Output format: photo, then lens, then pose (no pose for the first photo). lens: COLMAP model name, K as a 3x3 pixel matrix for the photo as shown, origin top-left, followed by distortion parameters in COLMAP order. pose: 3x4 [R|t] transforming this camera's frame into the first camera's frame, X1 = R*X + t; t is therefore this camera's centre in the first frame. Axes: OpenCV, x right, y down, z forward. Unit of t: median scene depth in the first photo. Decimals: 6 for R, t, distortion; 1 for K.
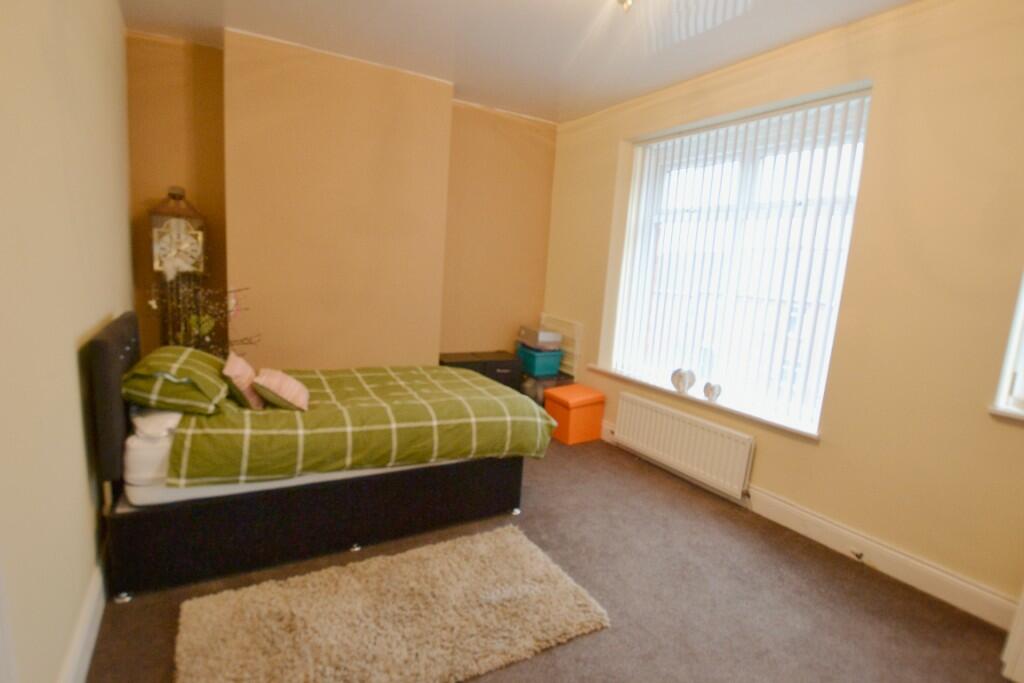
lens RADIAL K [[510.1, 0, 513.7], [0, 510.1, 346.2], [0, 0, 1]] dist [-0.027356, 0.002604]
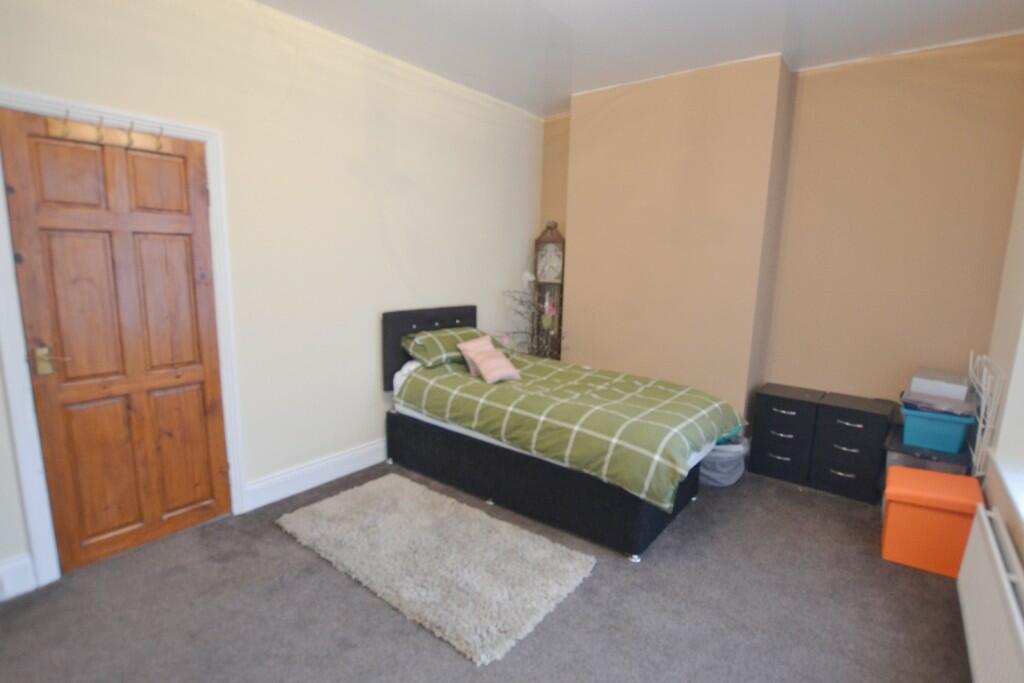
lens RADIAL K [[510.1, 0, 513.7], [0, 510.1, 346.2], [0, 0, 1]] dist [-0.027356, 0.002604]
pose [[0.364264, 0.100074, -0.925903, 0.805239], [-0.150572, 0.987458, 0.047490, -0.037497], [0.919043, 0.122116, 0.374764, 0.550397]]
